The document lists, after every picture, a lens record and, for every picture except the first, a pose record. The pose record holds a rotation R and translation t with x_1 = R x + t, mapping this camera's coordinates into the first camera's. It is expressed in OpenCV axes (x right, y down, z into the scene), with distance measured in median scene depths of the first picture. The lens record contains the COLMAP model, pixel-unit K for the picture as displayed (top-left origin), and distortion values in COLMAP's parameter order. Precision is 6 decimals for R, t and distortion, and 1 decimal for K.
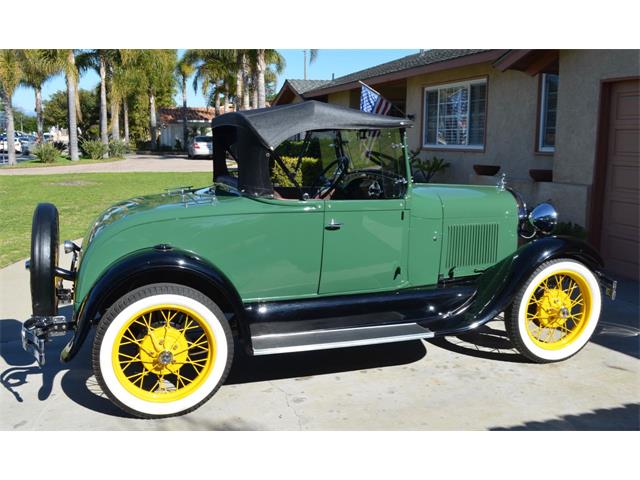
lens RADIAL K [[594.5, 0, 338.2], [0, 594.5, 239.1], [0, 0, 1]] dist [-0.063776, 0.002956]
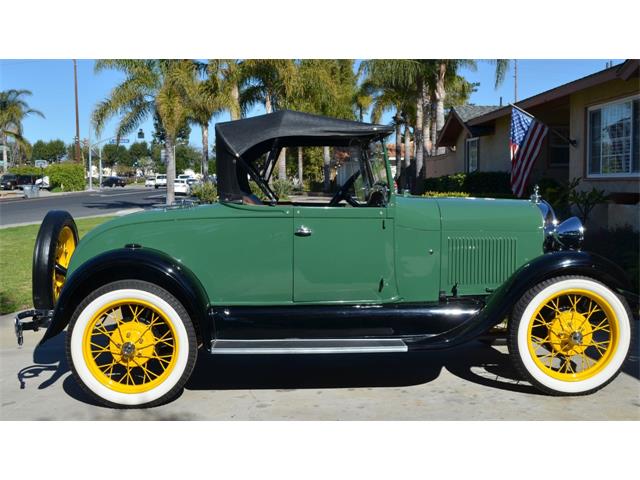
lens RADIAL K [[704.7, 0, 368.0], [0, 704.7, 239.9], [0, 0, 1]] dist [-0.040652, -0.034419]
pose [[0.966556, 0.007704, -0.256340, 0.348027], [-0.028730, 0.996509, -0.078382, 0.070249], [0.254841, 0.083126, 0.963403, -0.099317]]
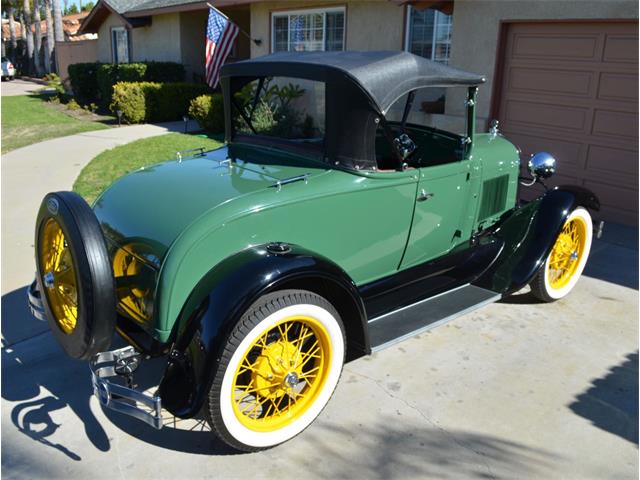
lens RADIAL K [[535.3, 0, 320.0], [0, 535.3, 240.0], [0, 0, 1]] dist [-0.078765, 0.000319]
pose [[0.941151, -0.094433, 0.324527, -0.367766], [0.038930, 0.984073, 0.173451, -0.089963], [-0.335738, -0.150609, 0.929837, 0.254157]]
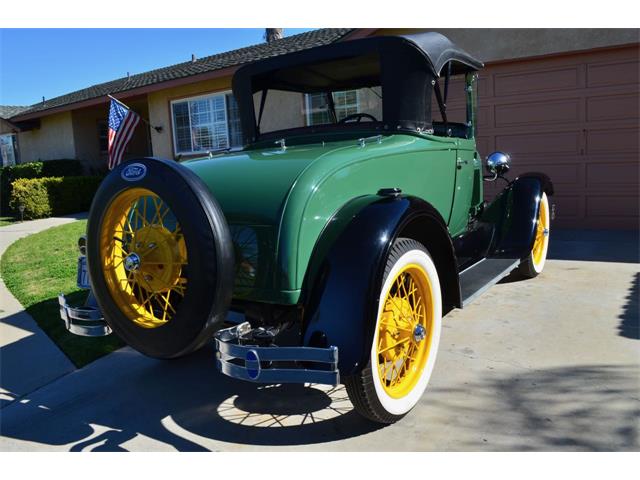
lens RADIAL K [[493.5, 0, 320.0], [0, 493.5, 240.0], [0, 0, 1]] dist [-0.077530, 0.005391]
pose [[0.817931, -0.148604, 0.555794, -0.568466], [0.156469, 0.987109, 0.033658, 0.031626], [-0.553631, 0.059435, 0.830639, 0.410126]]
